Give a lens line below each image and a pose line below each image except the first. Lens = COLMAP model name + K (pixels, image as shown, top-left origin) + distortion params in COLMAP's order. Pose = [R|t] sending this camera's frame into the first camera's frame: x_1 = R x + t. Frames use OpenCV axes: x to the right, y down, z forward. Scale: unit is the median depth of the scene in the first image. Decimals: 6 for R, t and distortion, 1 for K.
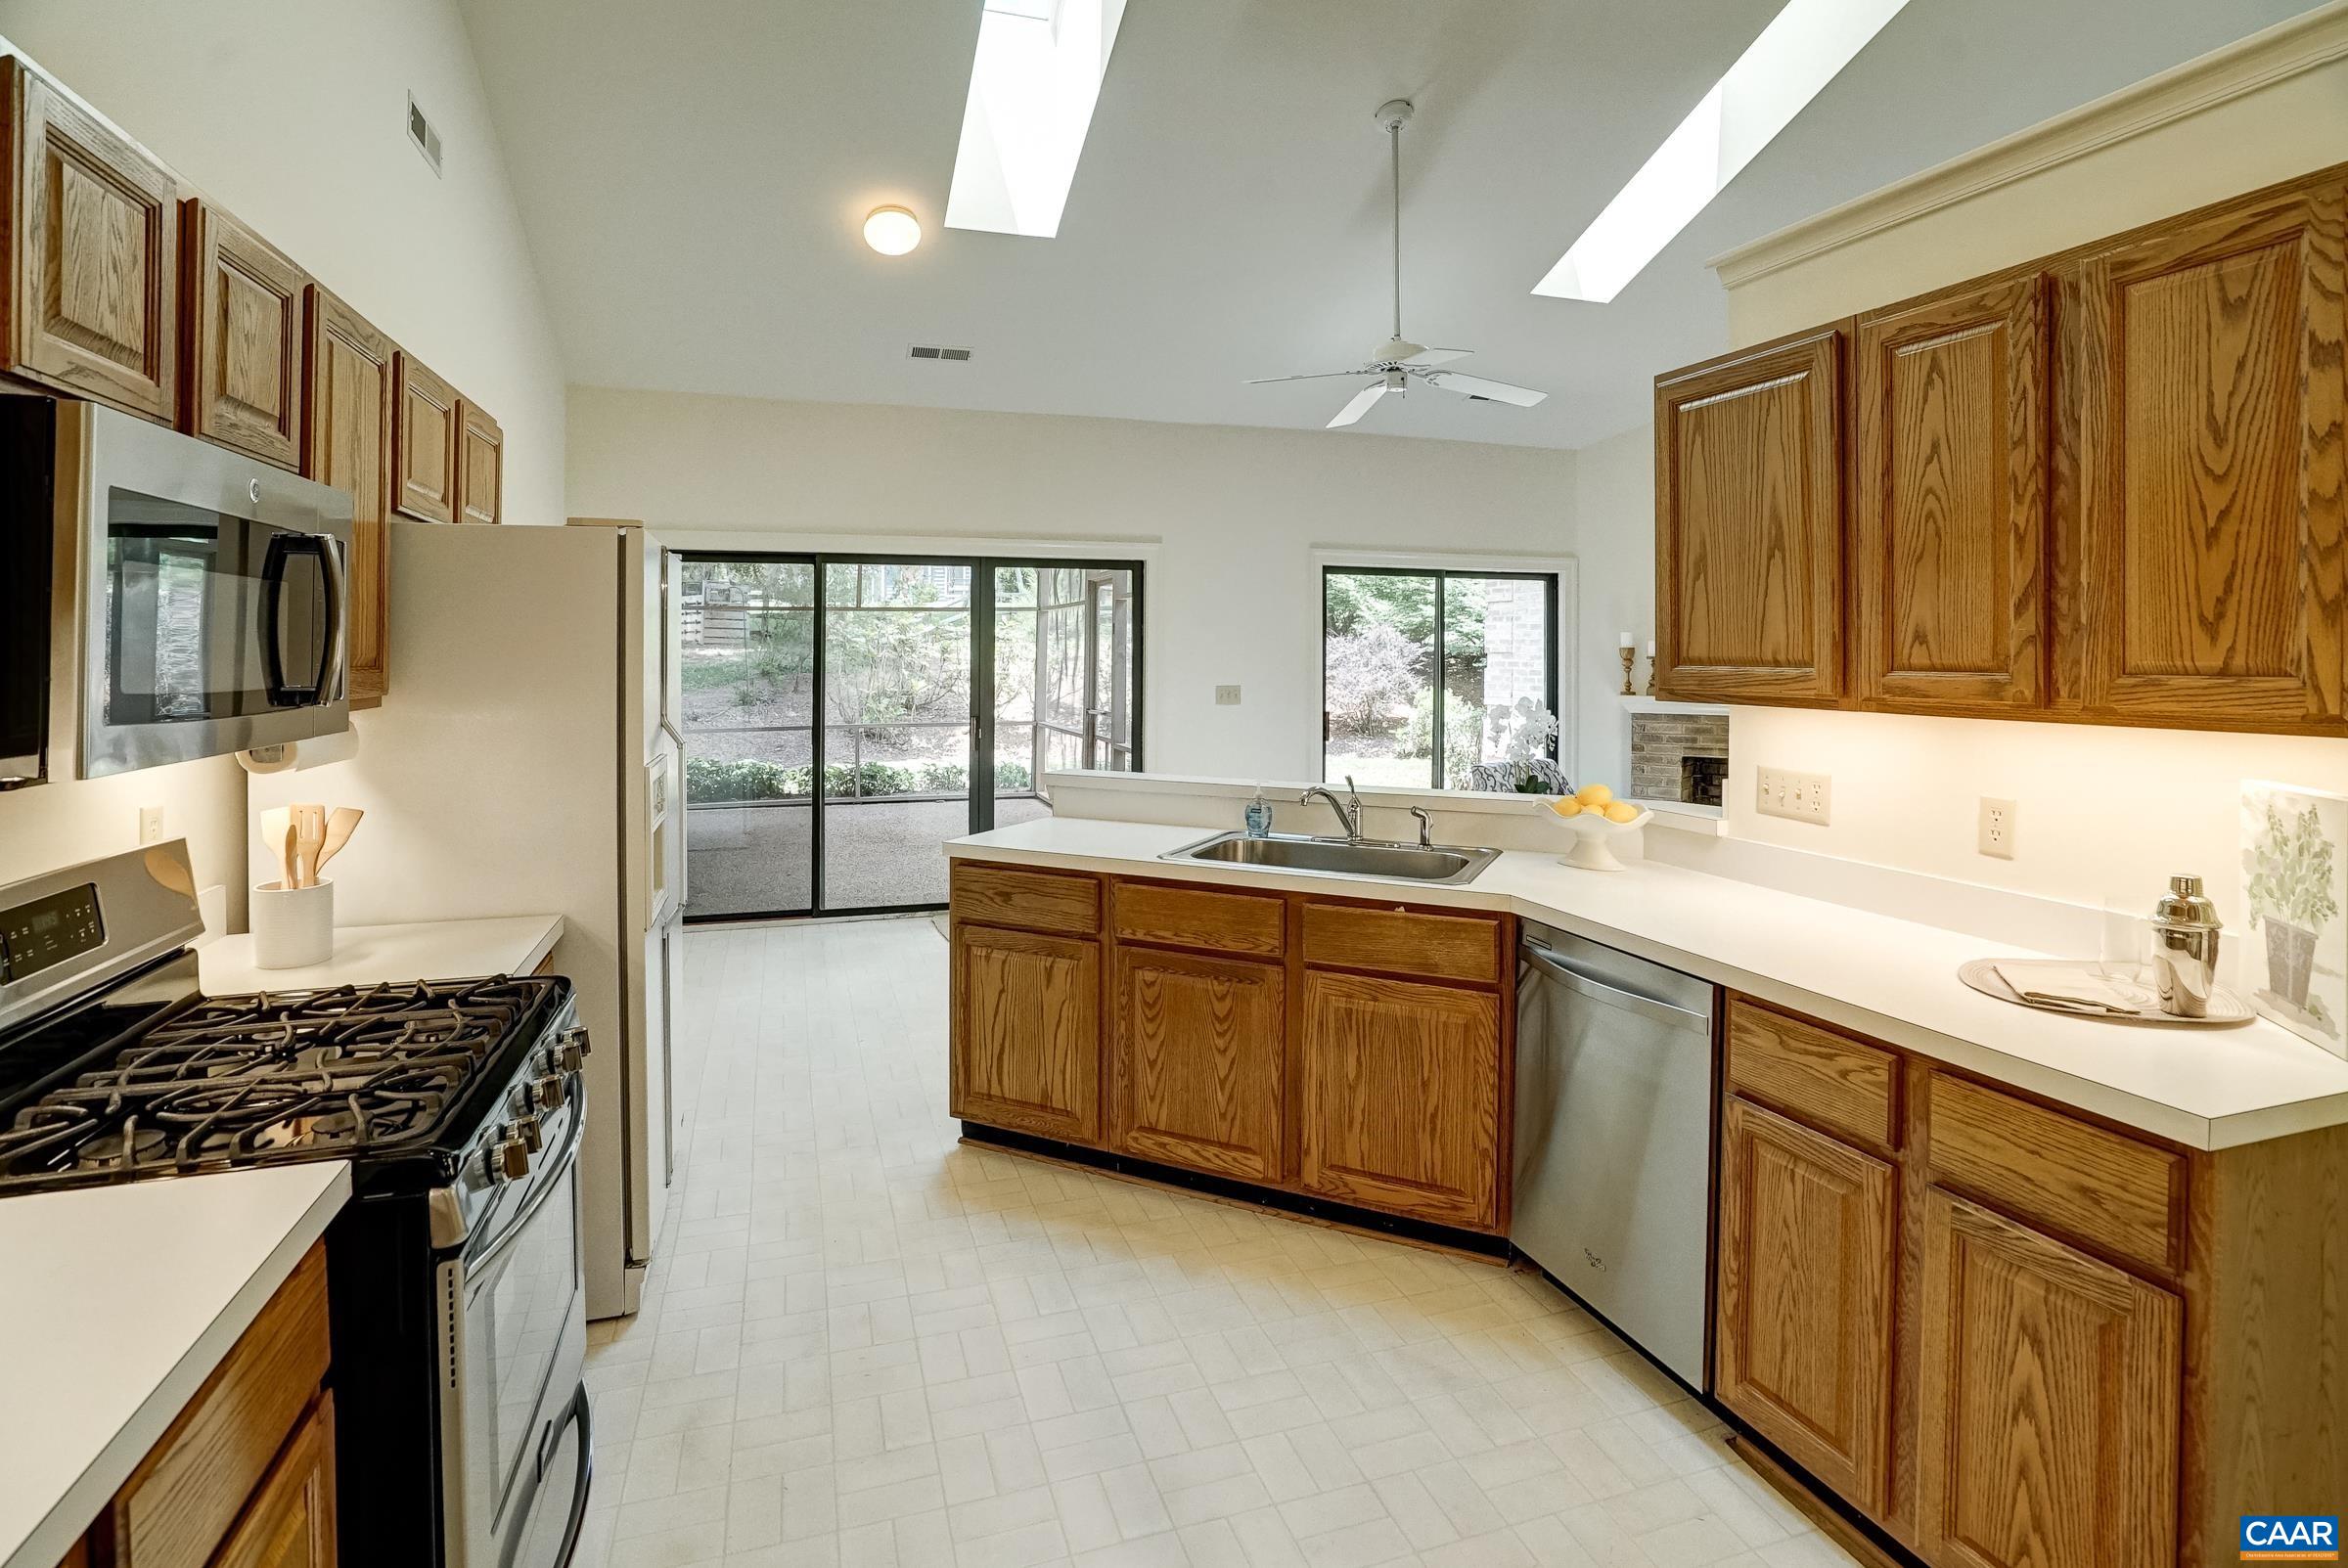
lens RADIAL K [[1161.3, 0, 1140.3], [0, 1161.3, 657.9], [0, 0, 1]] dist [-0.050397, 0.015504]
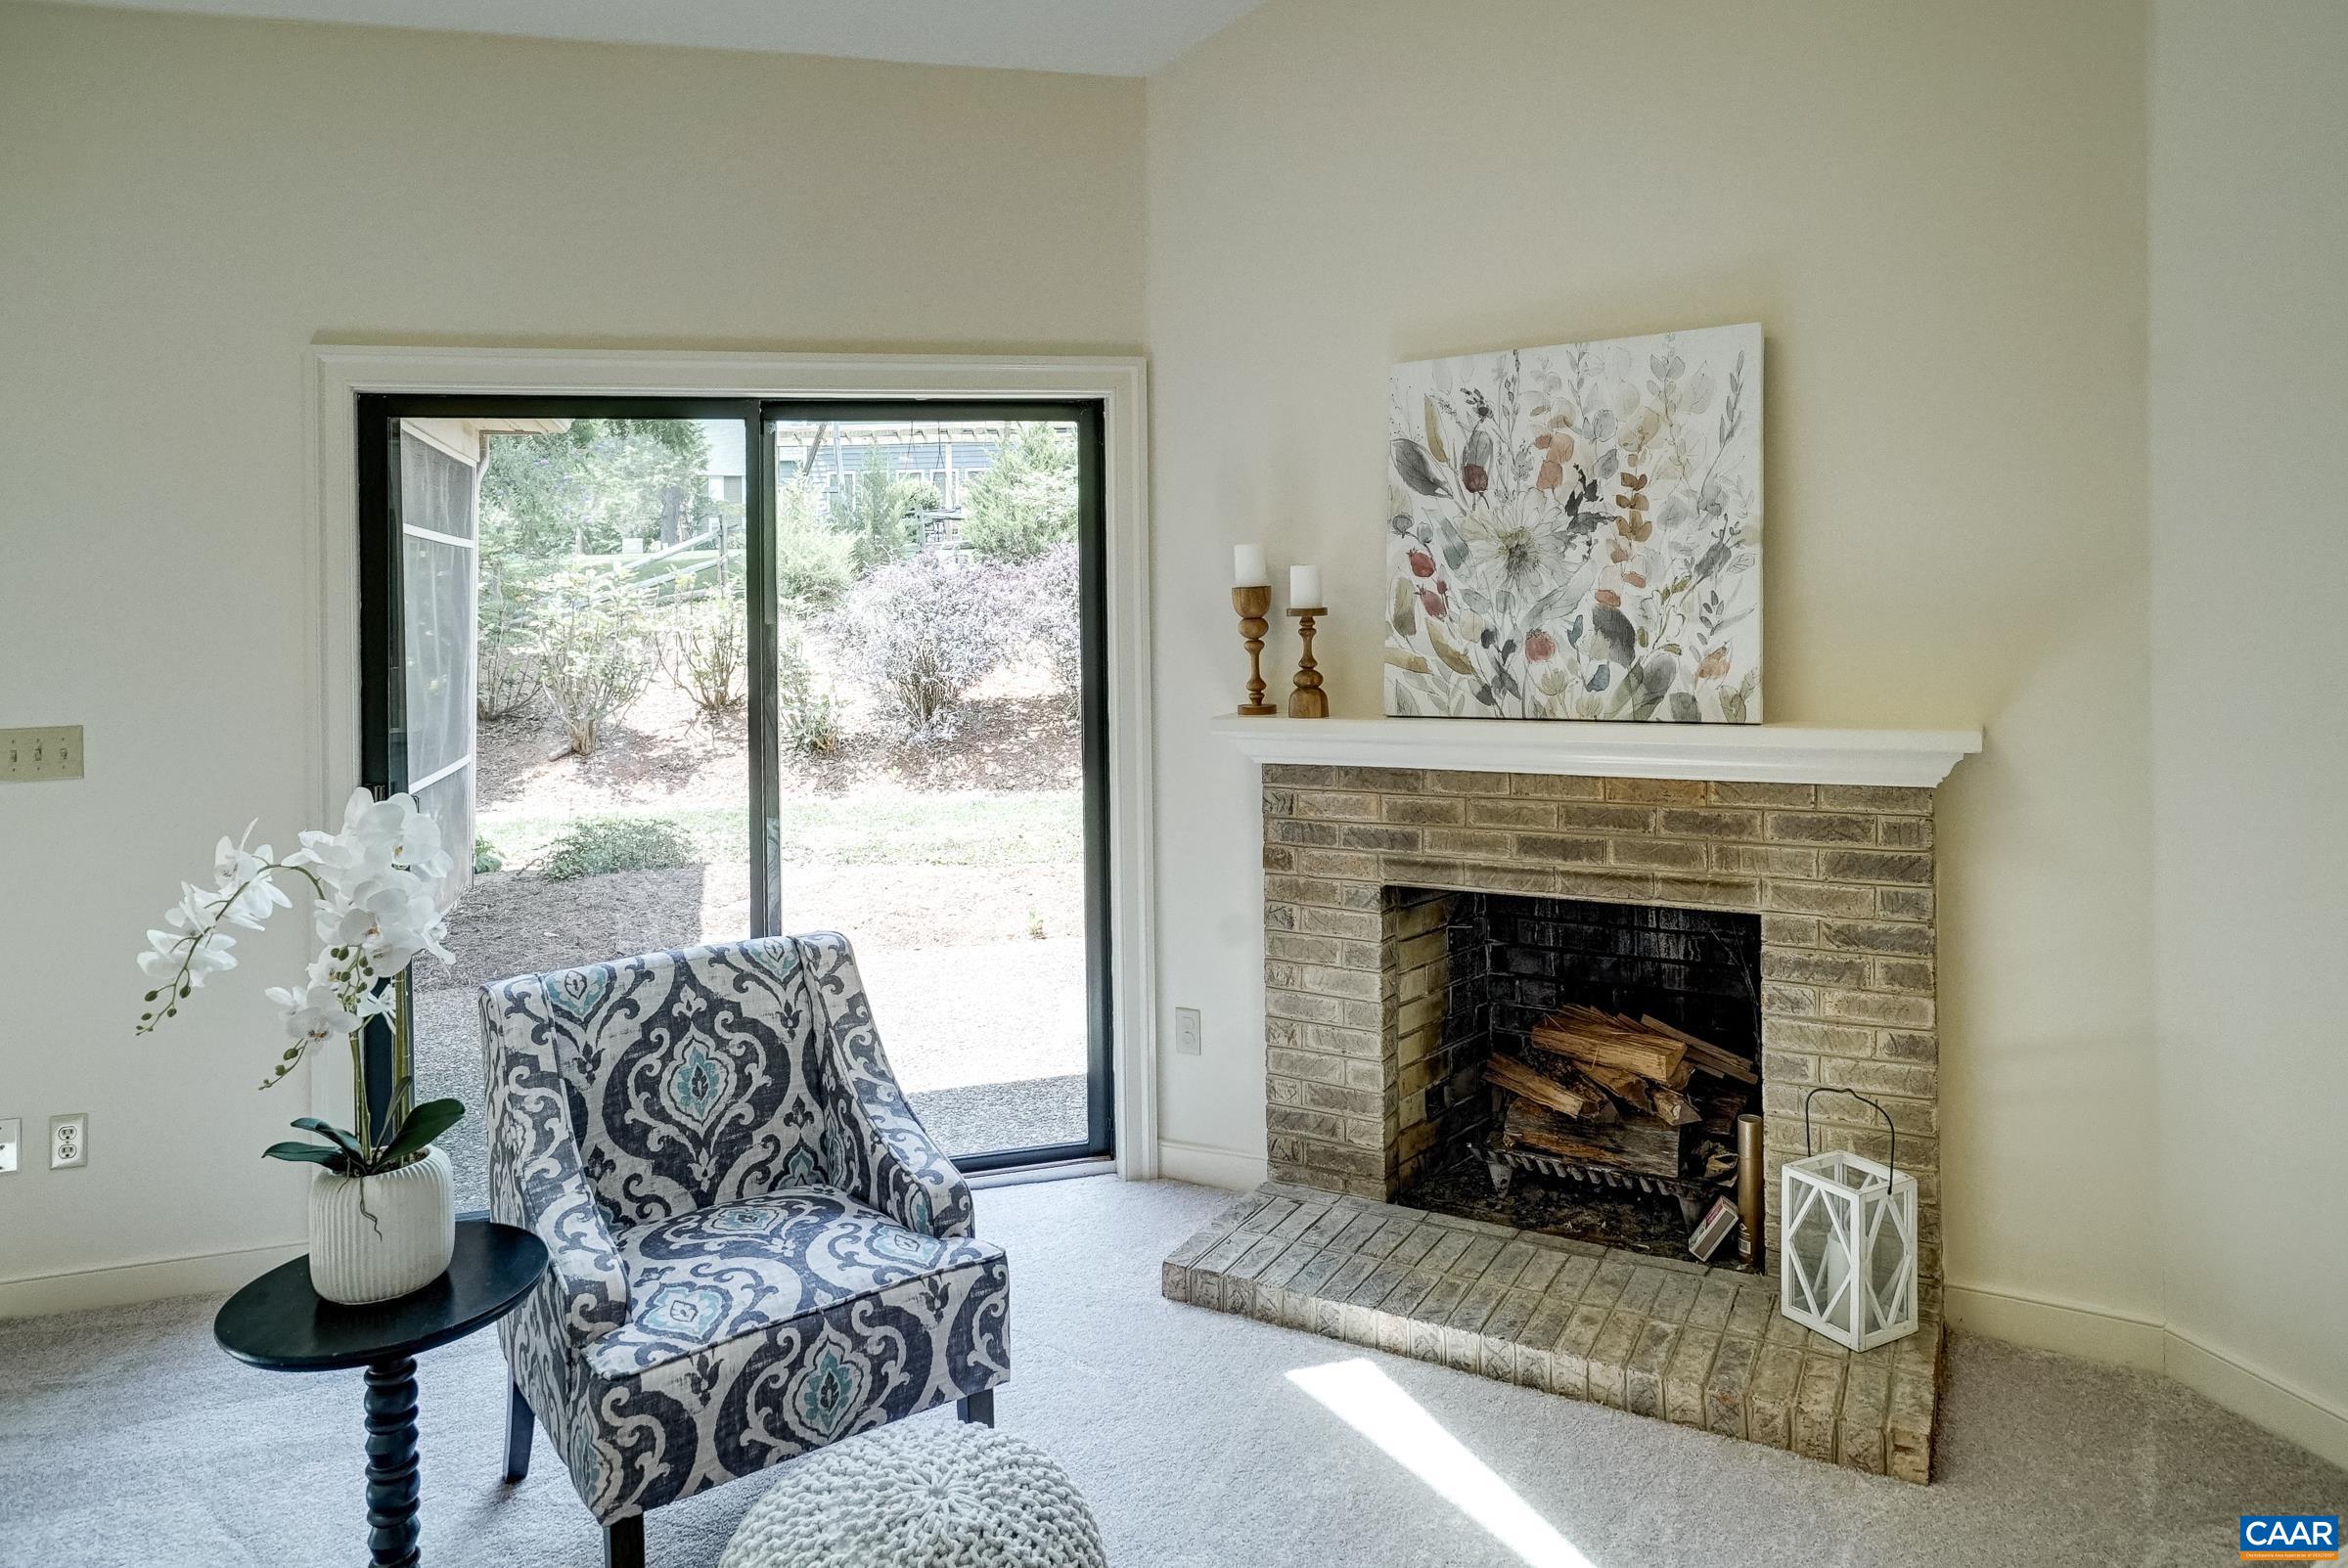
lens RADIAL K [[1538.8, 0, 1180.4], [0, 1538.8, 588.9], [0, 0, 1]] dist [-0.024350, 0.005085]
pose [[0.997626, -0.026556, -0.063539, 0.923882], [0.025932, 0.999607, -0.010623, -0.007348], [0.063796, 0.008950, 0.997923, 1.077616]]
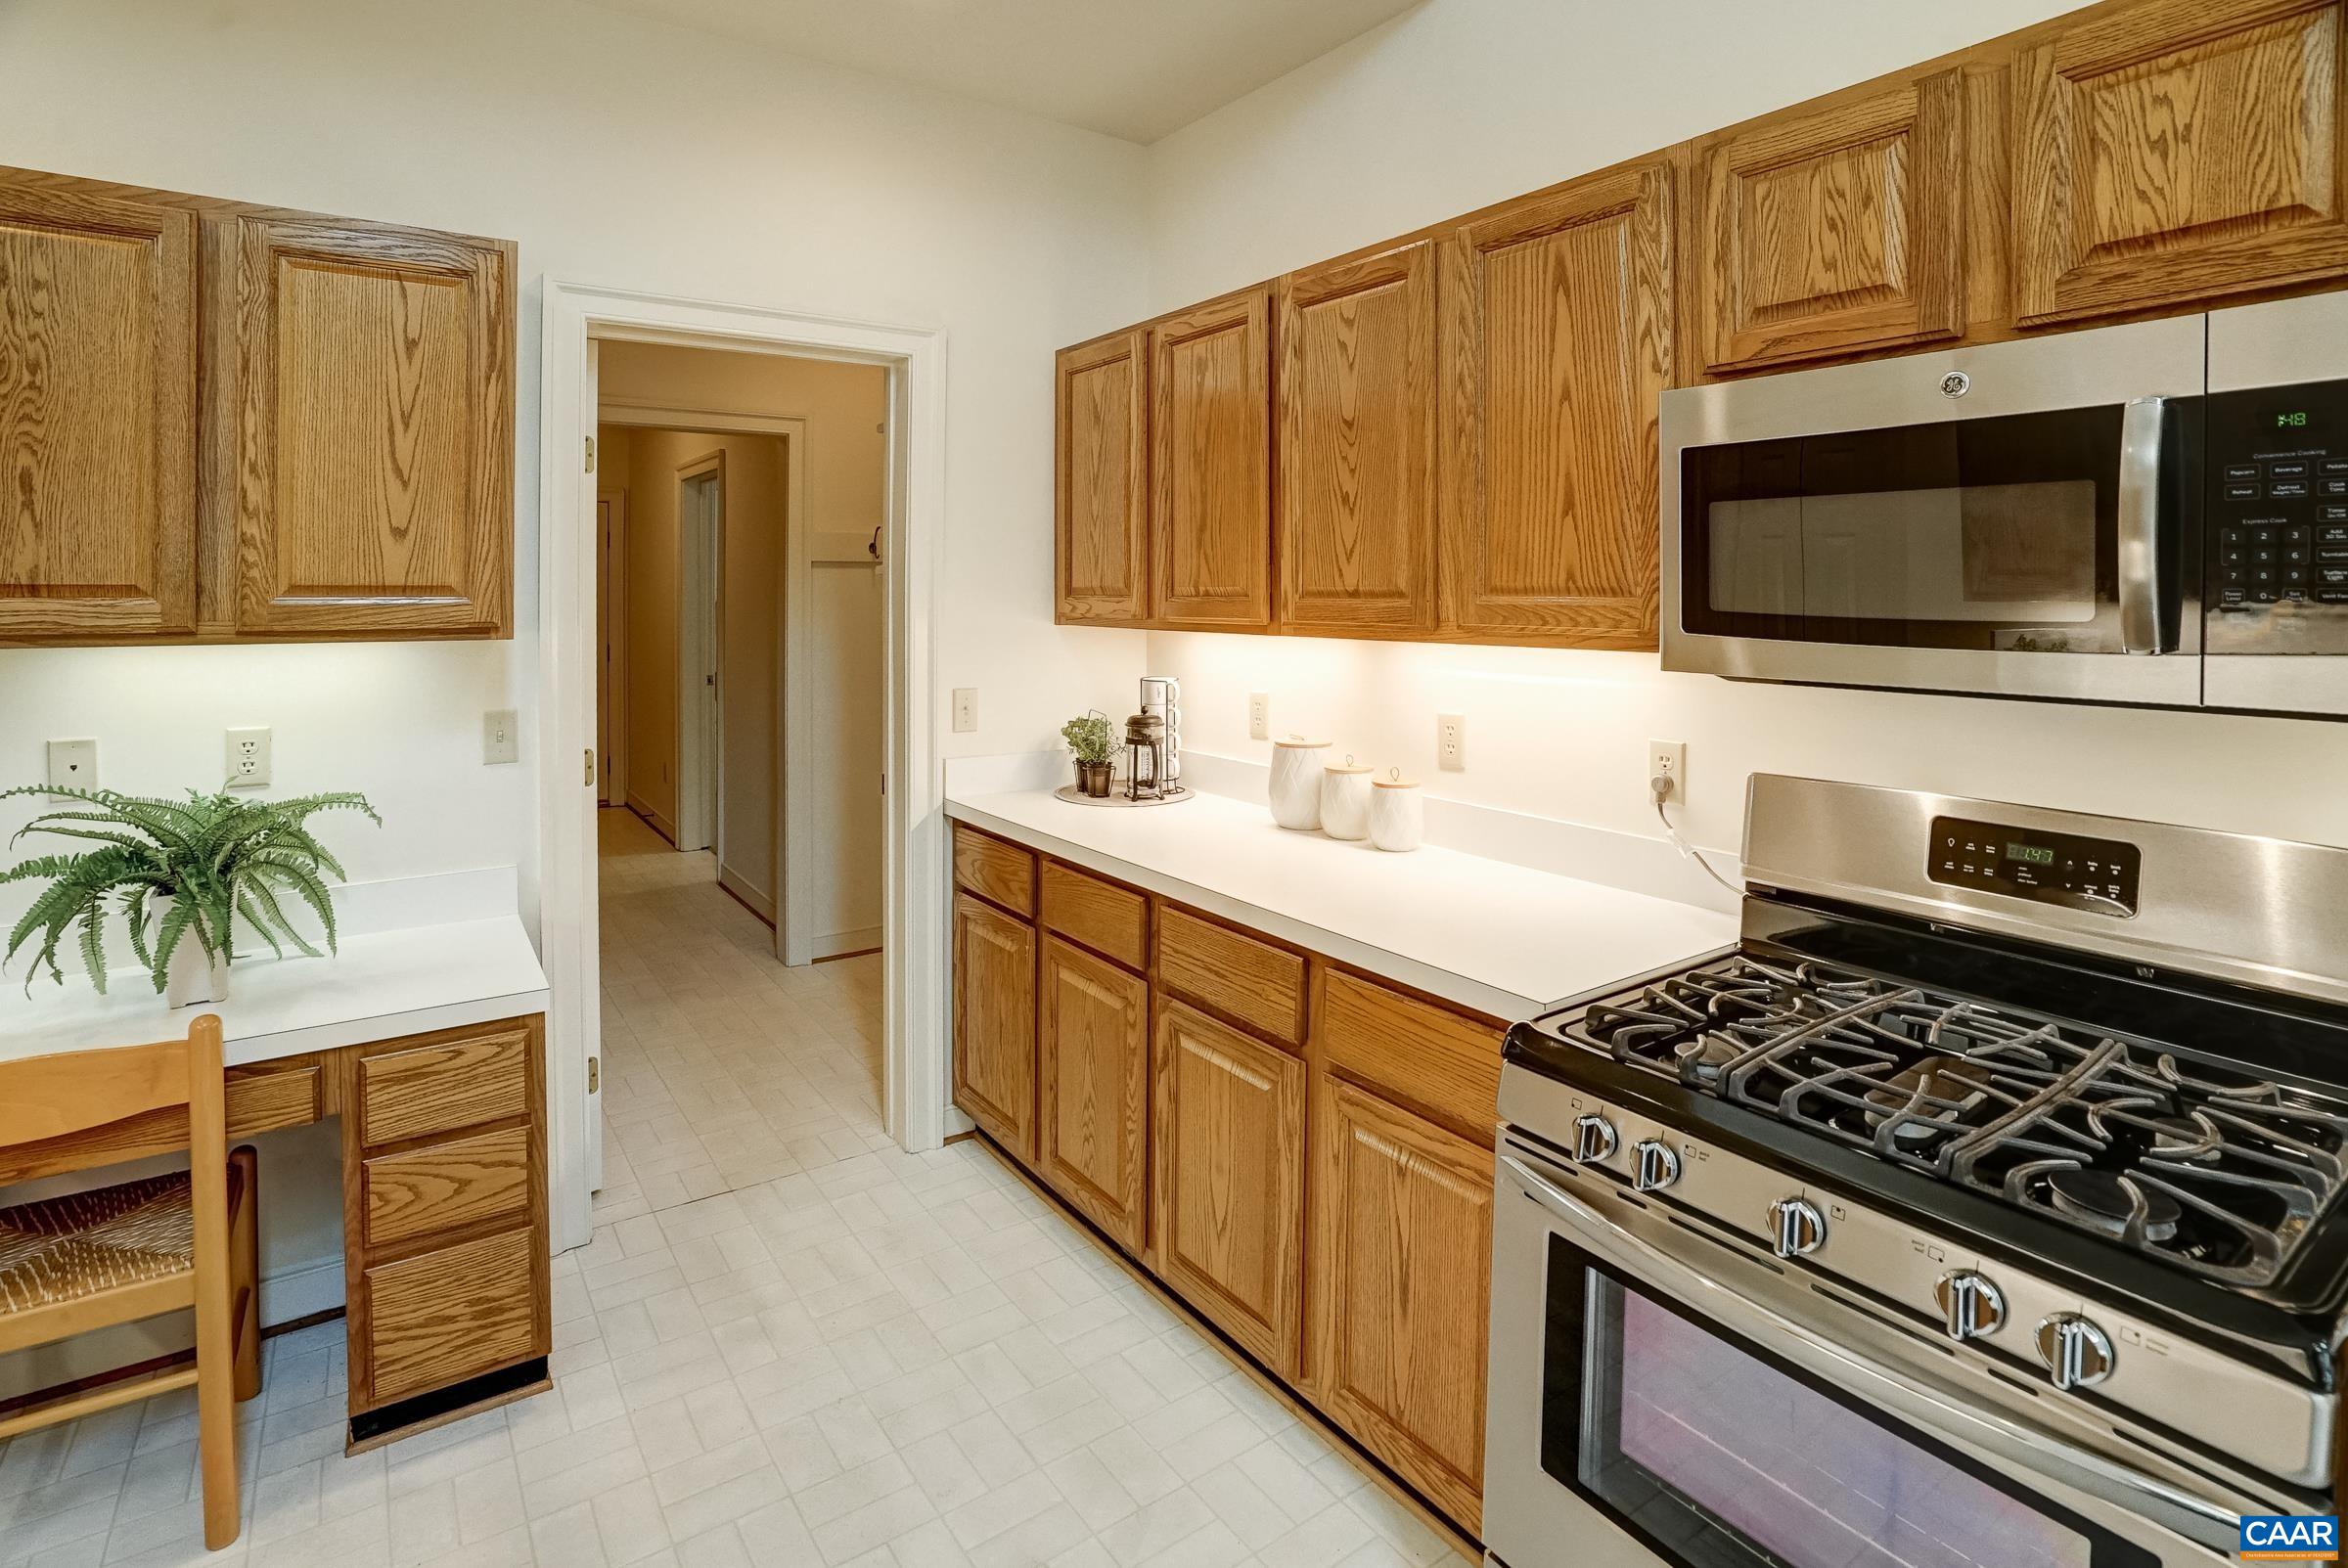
lens RADIAL K [[1161.3, 0, 1138.2], [0, 1161.3, 605.4], [0, 0, 1]] dist [-0.050397, 0.015504]
pose [[-0.956988, 0.002432, -0.290116, 0.017826], [-0.005036, 0.999675, 0.024993, 0.000280], [0.290083, 0.025378, -0.956665, 0.762870]]
